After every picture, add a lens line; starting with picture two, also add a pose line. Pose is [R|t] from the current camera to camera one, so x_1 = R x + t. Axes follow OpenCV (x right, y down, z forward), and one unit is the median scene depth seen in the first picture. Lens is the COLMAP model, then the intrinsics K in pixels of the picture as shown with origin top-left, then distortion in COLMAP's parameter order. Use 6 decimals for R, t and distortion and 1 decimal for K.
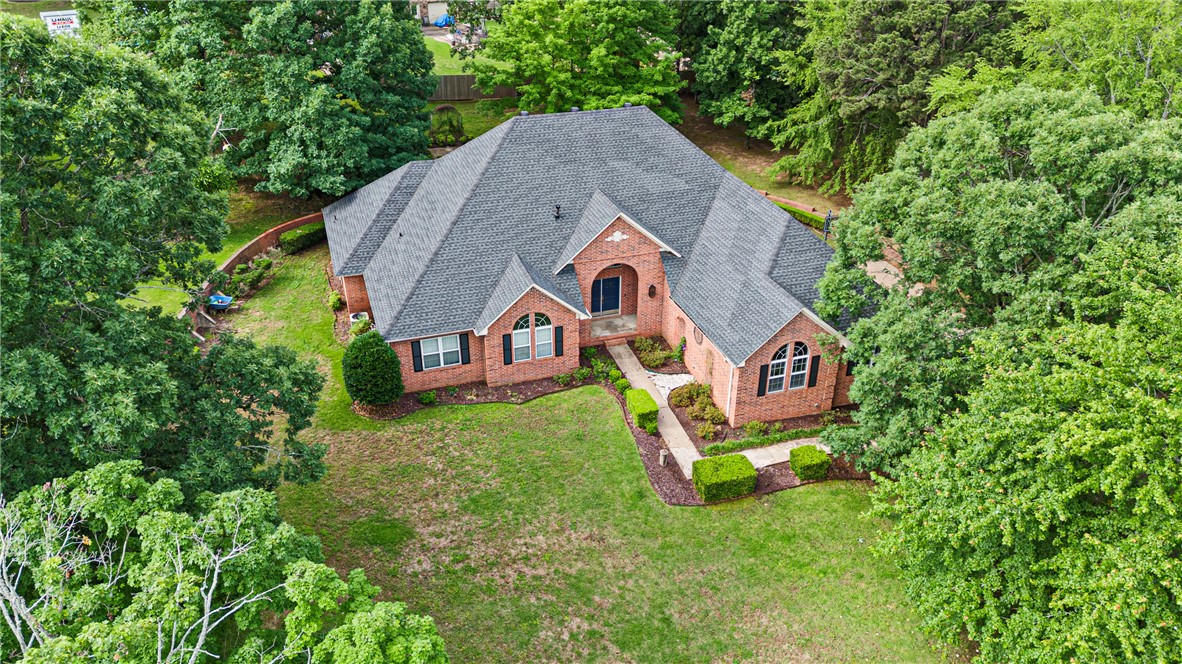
lens RADIAL K [[836.1, 0, 592.6], [0, 836.1, 333.1], [0, 0, 1]] dist [-0.002341, -0.022268]
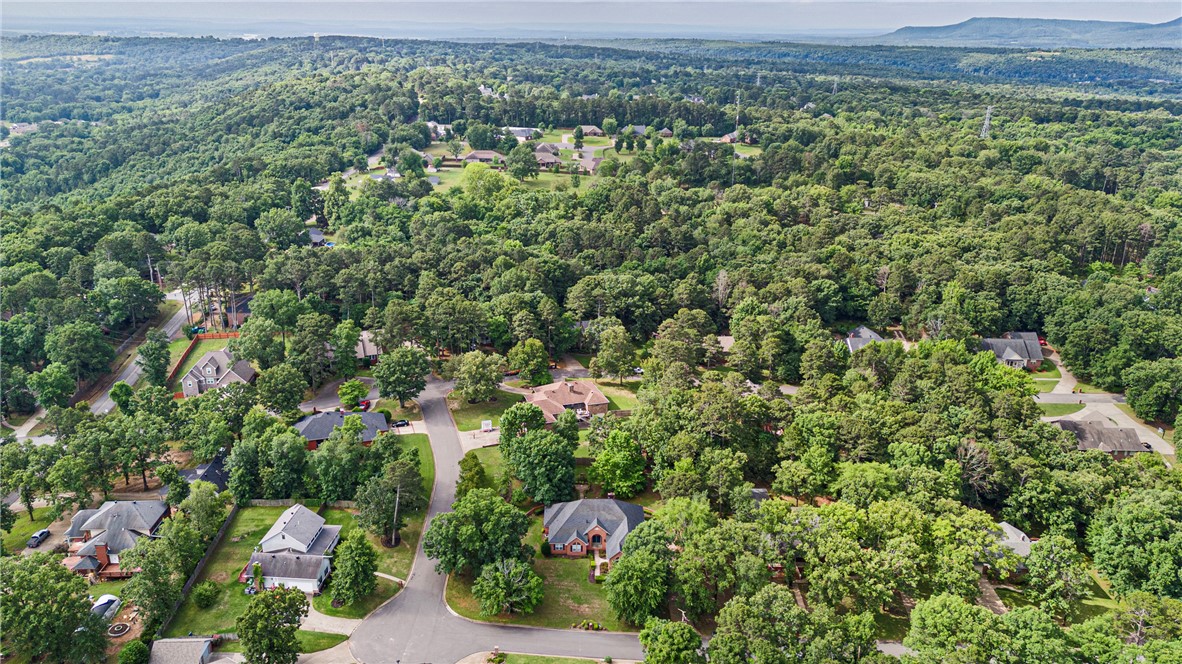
lens RADIAL K [[836.1, 0, 593.1], [0, 836.1, 330.7], [0, 0, 1]] dist [-0.002341, -0.022268]
pose [[0.951225, 0.102977, -0.290803, 1.383824], [-0.150772, 0.977577, -0.147008, -0.554083], [0.269144, 0.183683, 0.945422, -4.087116]]
